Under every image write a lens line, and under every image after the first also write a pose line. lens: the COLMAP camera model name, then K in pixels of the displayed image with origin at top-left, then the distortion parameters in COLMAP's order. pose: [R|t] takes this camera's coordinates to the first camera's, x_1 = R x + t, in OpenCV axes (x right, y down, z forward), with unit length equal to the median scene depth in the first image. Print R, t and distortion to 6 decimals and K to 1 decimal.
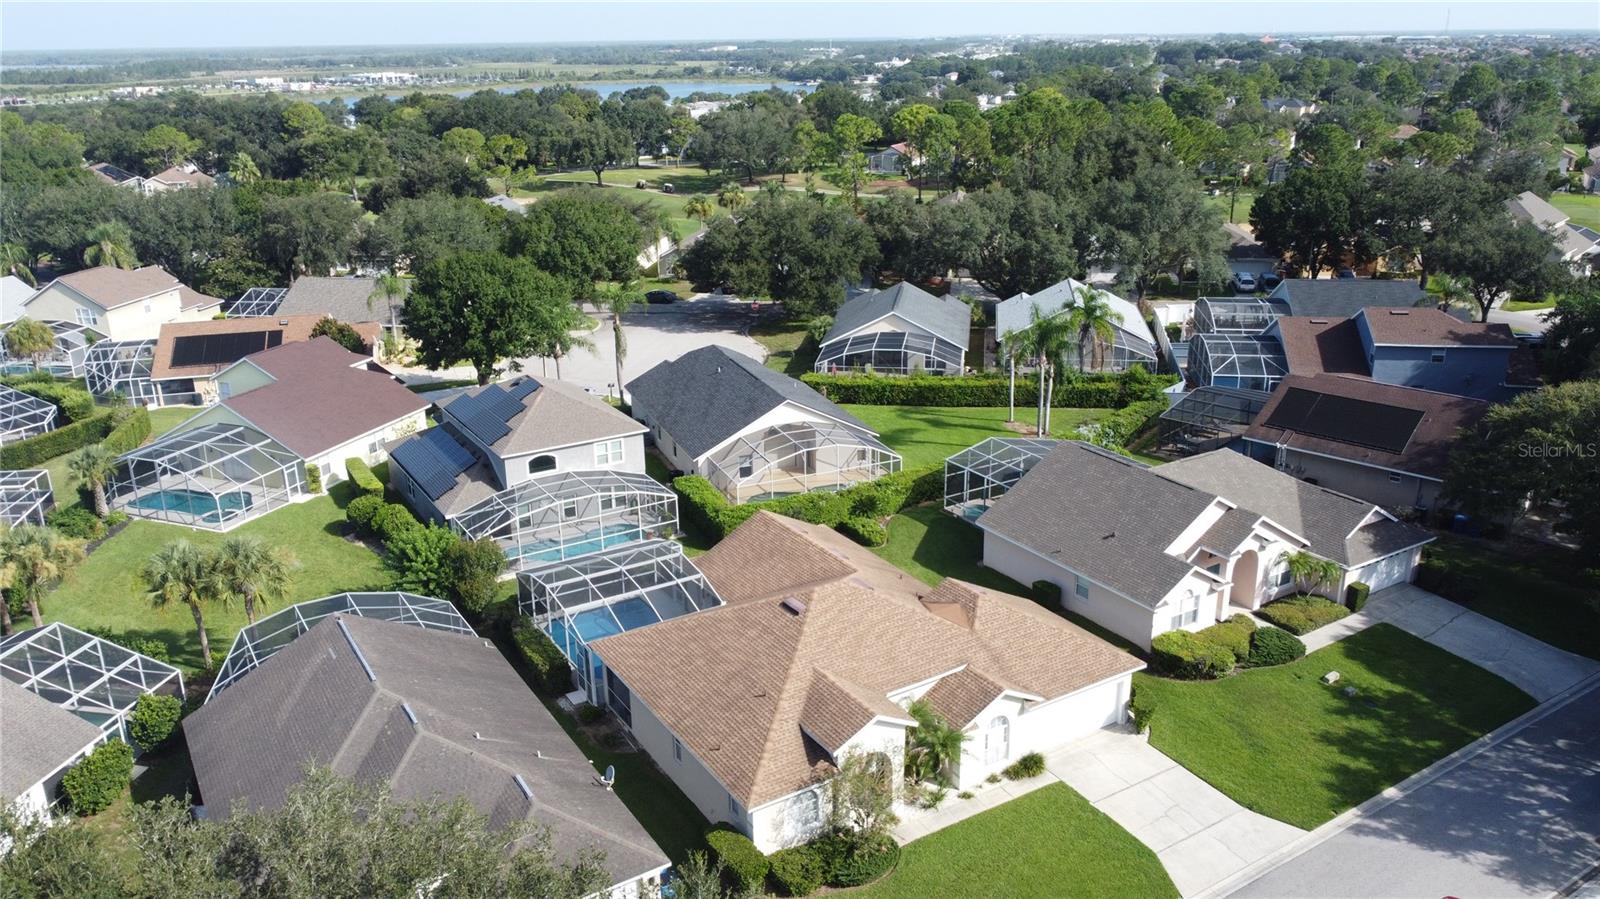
lens RADIAL K [[1205.3, 0, 800.0], [0, 1205.3, 449.5], [0, 0, 1]] dist [-0.002468, -0.011479]
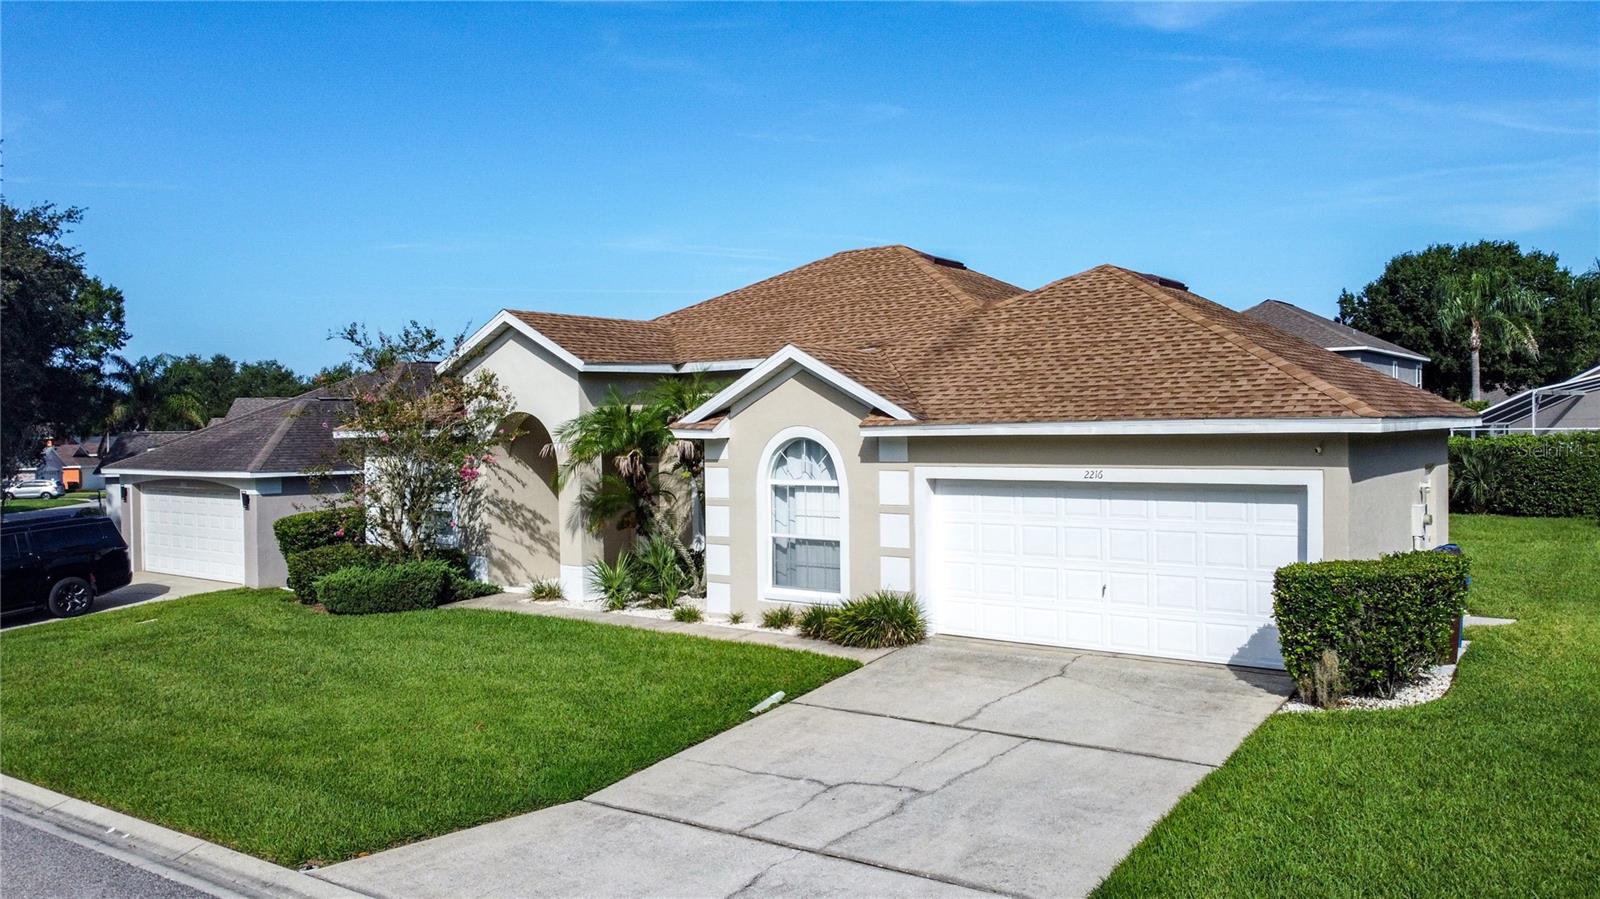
lens RADIAL K [[1205.3, 0, 800.0], [0, 1205.3, 449.5], [0, 0, 1]] dist [-0.002468, -0.011479]
pose [[0.366663, 0.020734, -0.930123, 0.294421], [-0.287869, 0.953218, -0.092232, 0.151012], [0.884698, 0.301571, 0.355478, 0.507610]]
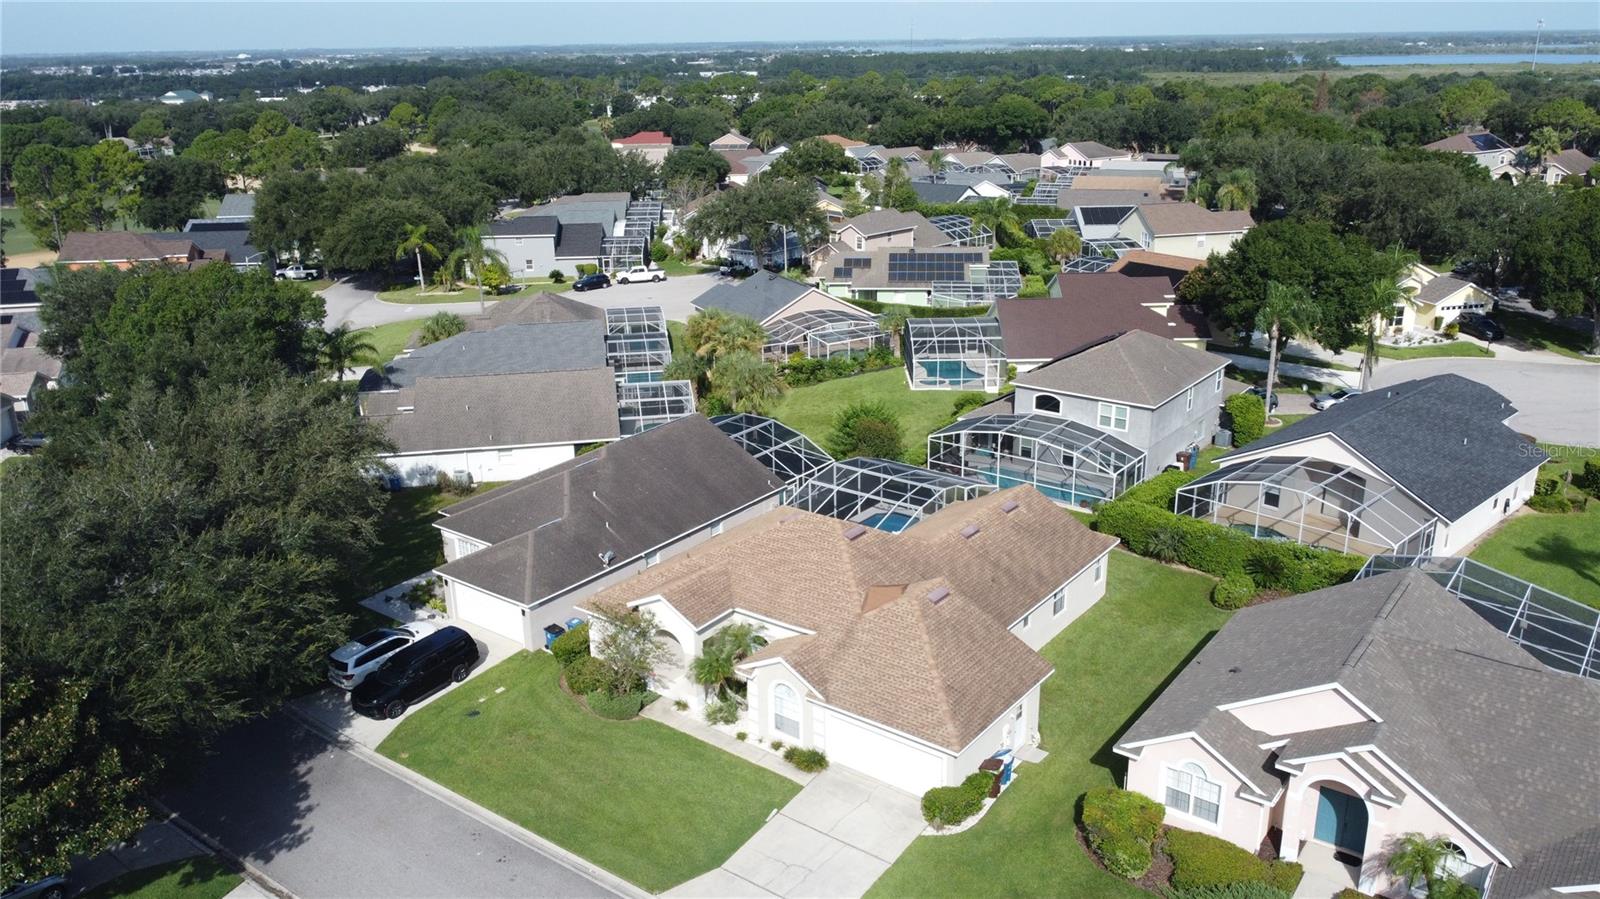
lens RADIAL K [[1205.3, 0, 800.0], [0, 1205.3, 449.5], [0, 0, 1]] dist [-0.002468, -0.011479]
pose [[0.352299, 0.305094, -0.884761, 0.560009], [-0.289361, 0.934560, 0.207047, -0.090870], [0.890031, 0.183073, 0.417527, 0.335502]]
